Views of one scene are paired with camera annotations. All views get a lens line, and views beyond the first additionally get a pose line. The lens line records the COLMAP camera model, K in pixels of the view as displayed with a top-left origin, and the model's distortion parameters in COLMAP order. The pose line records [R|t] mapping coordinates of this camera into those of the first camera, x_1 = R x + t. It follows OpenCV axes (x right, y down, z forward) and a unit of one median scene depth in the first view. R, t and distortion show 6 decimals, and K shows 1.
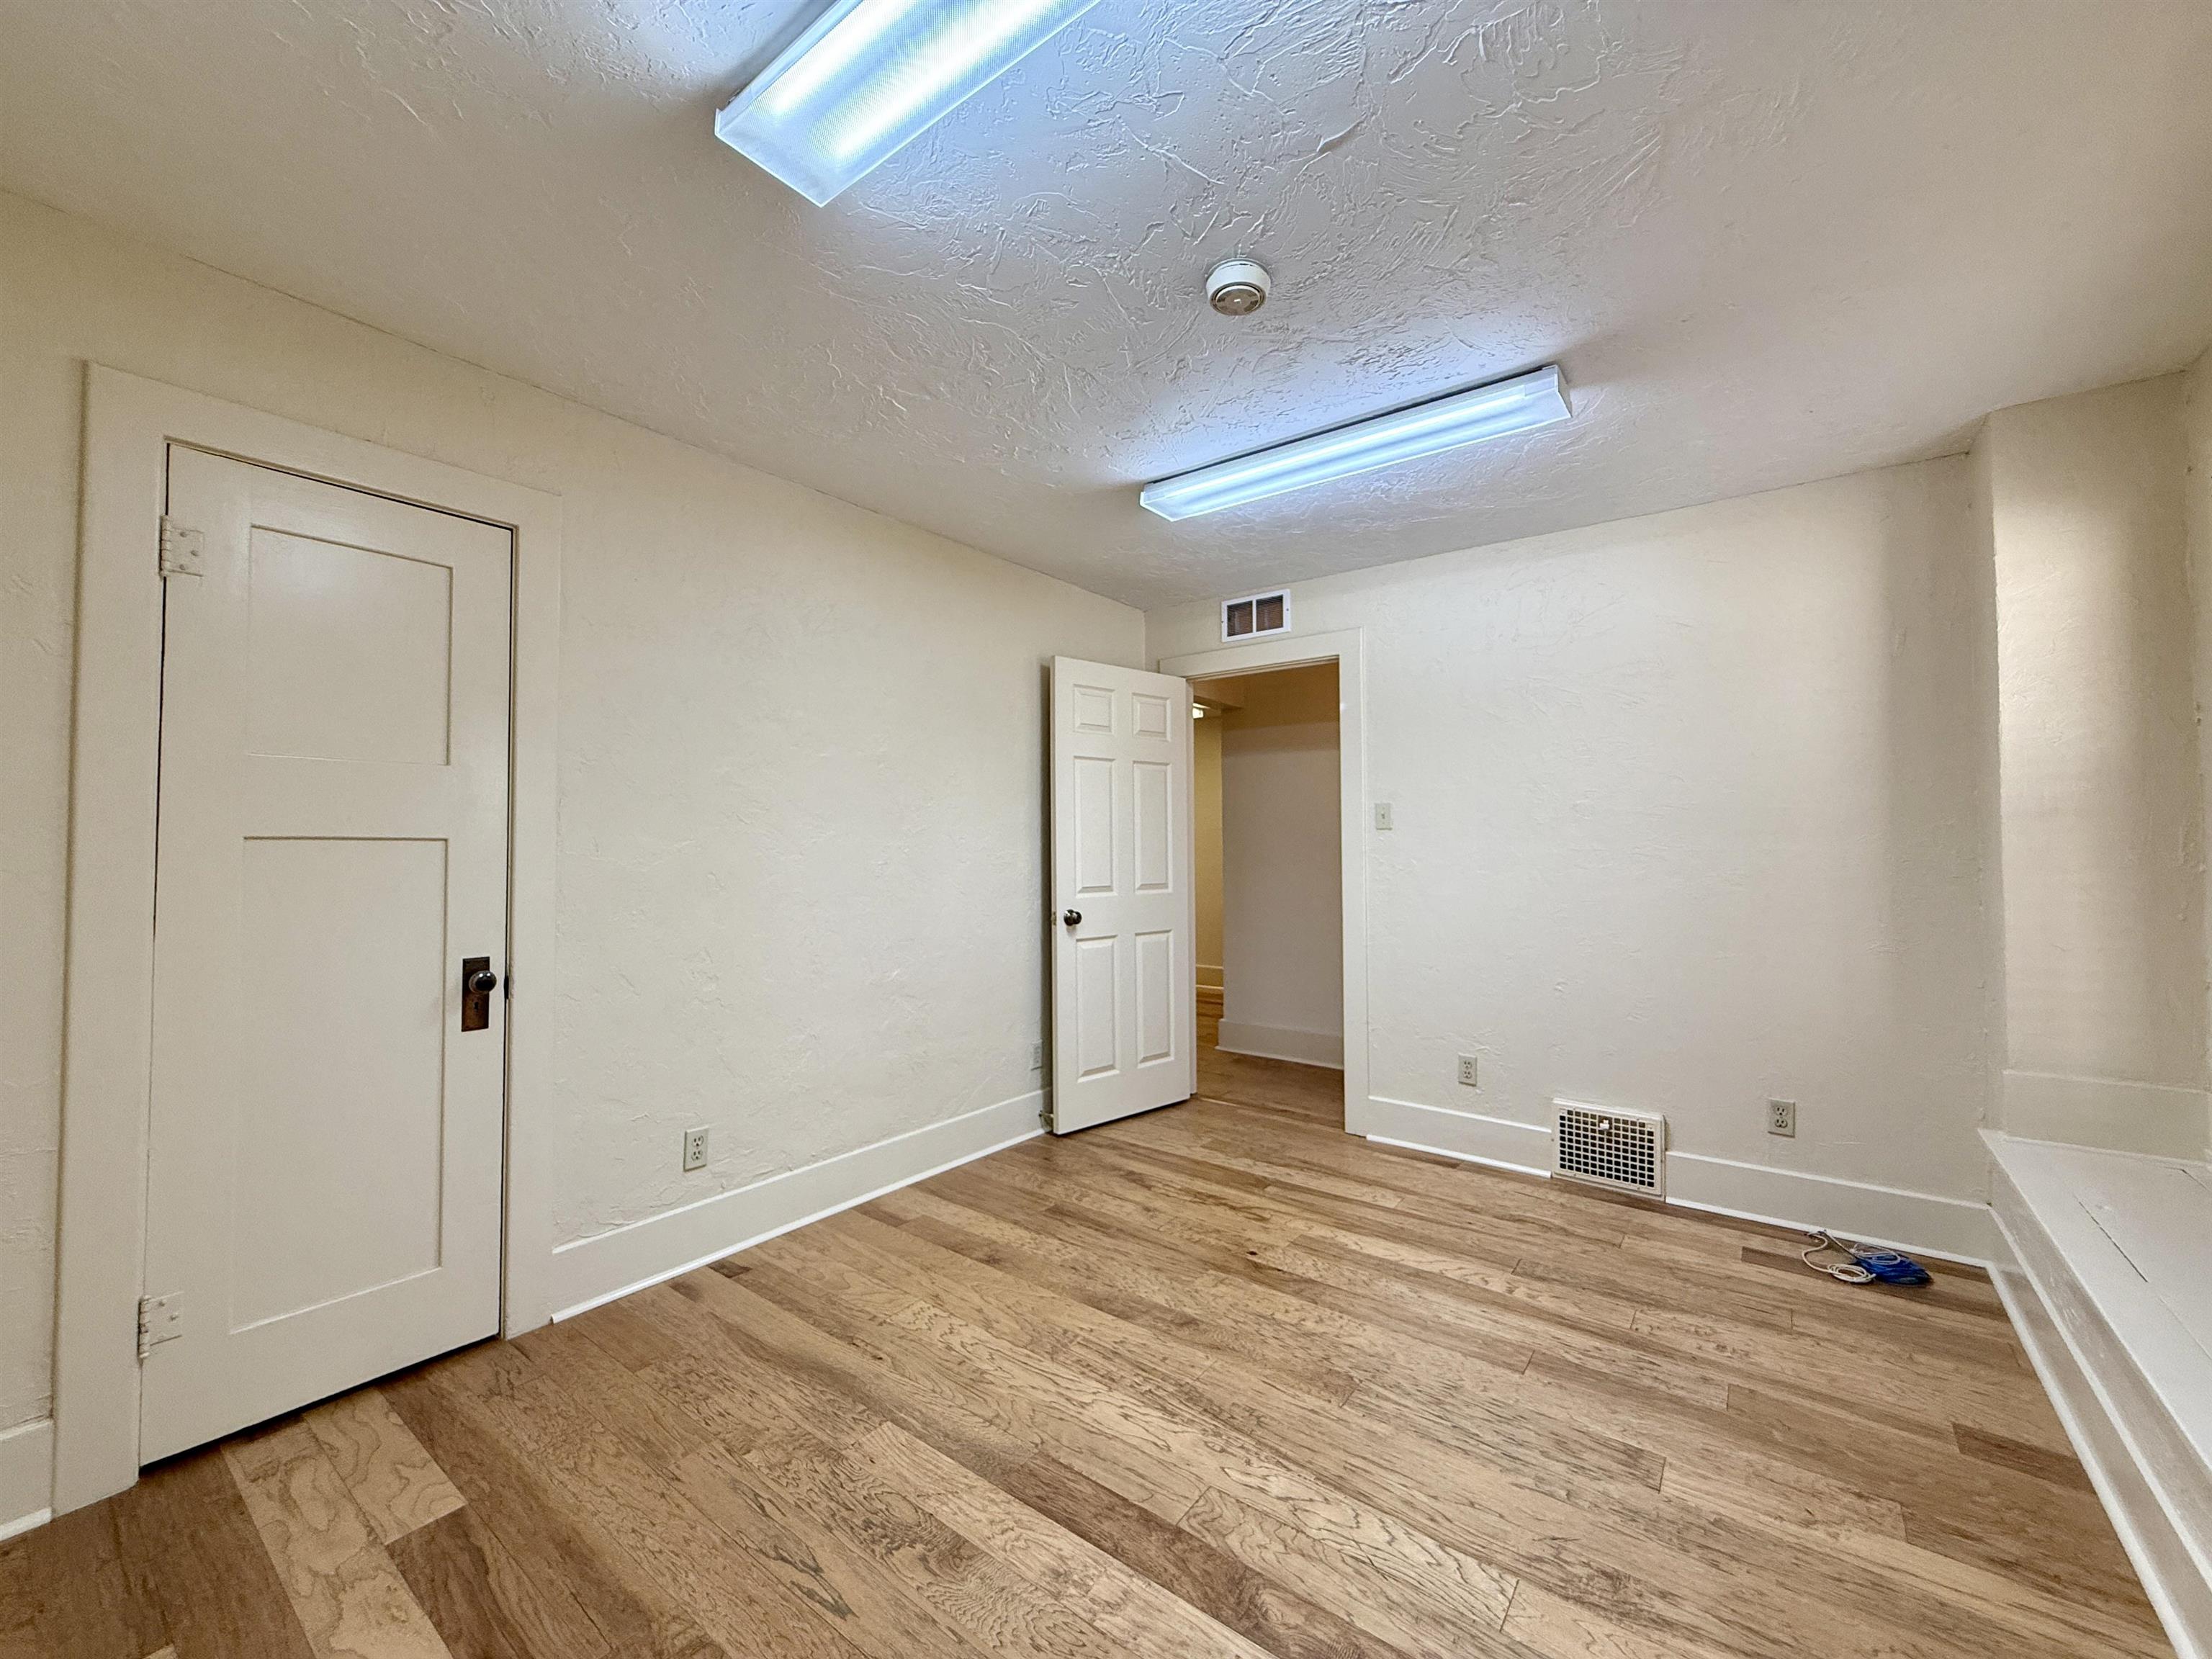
lens RADIAL K [[885.9, 0, 1107.0], [0, 885.9, 829.8], [0, 0, 1]] dist [0.001976, 0.000456]
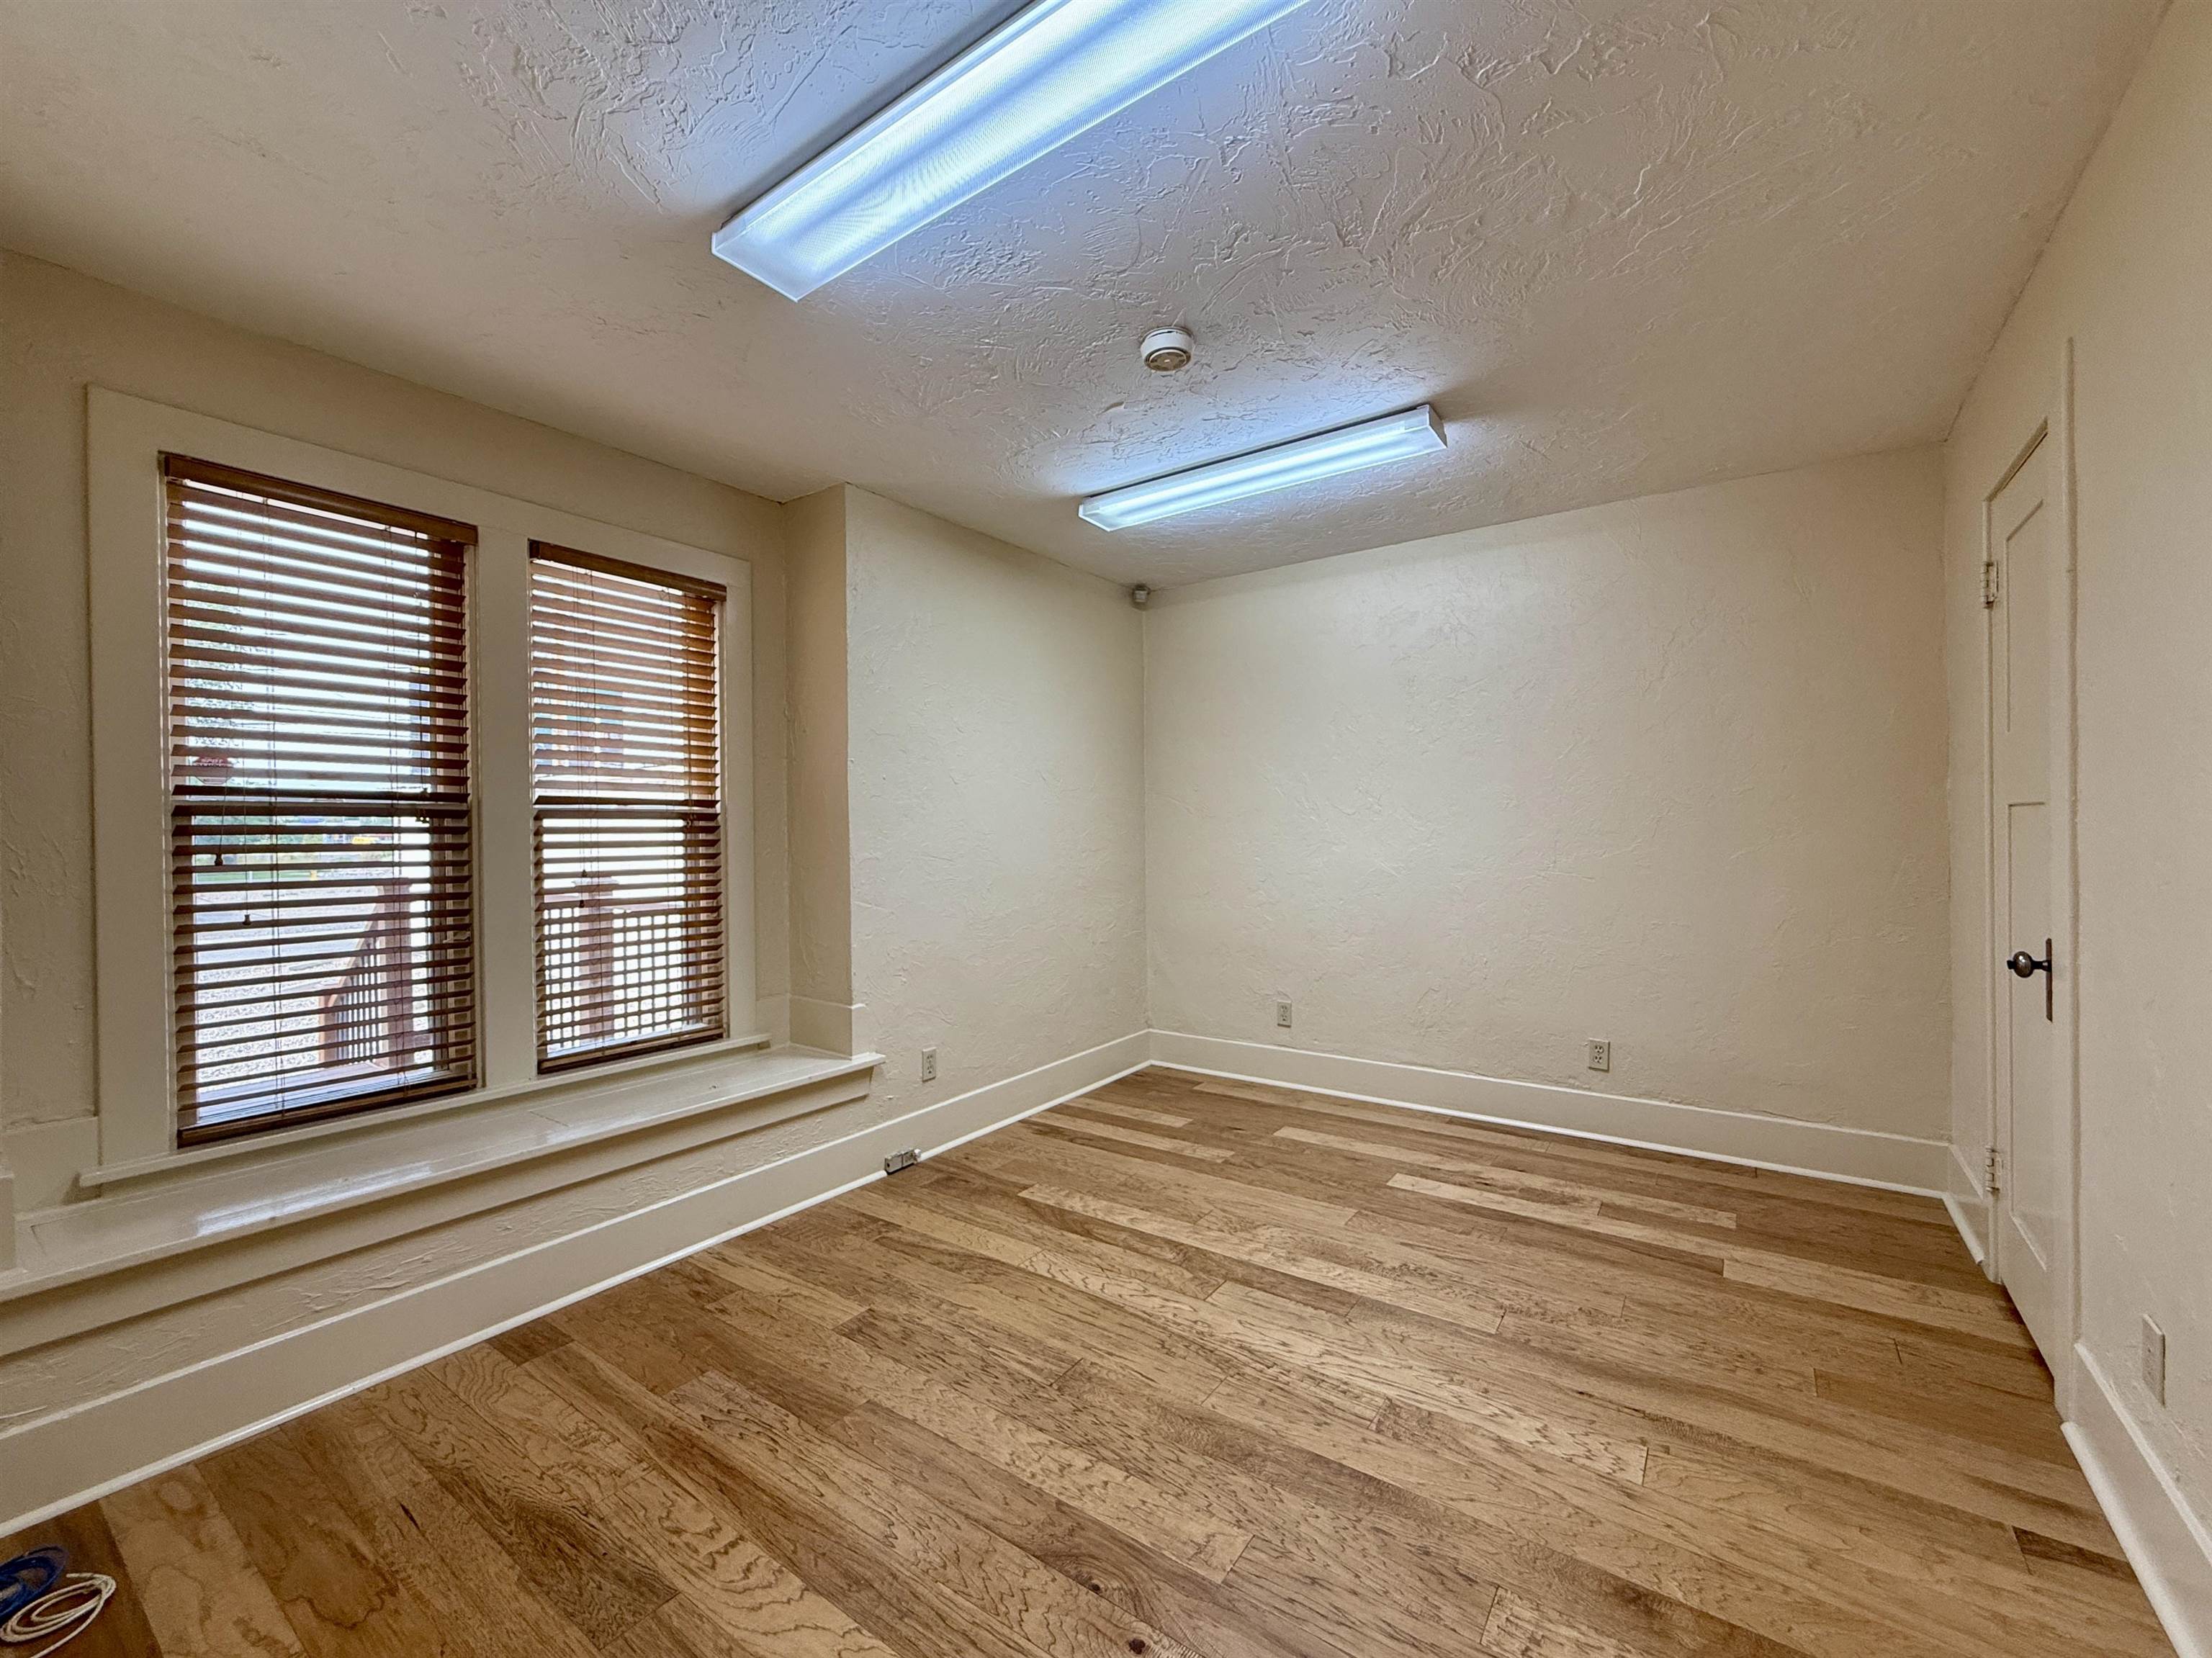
lens RADIAL K [[885.9, 0, 1107.7], [0, 885.9, 832.3], [0, 0, 1]] dist [0.001976, 0.000456]
pose [[-0.999274, 0.012112, -0.036127, 0.259139], [0.012749, 0.999766, -0.017456, 0.048656], [0.035908, -0.017904, -0.999195, 2.010061]]
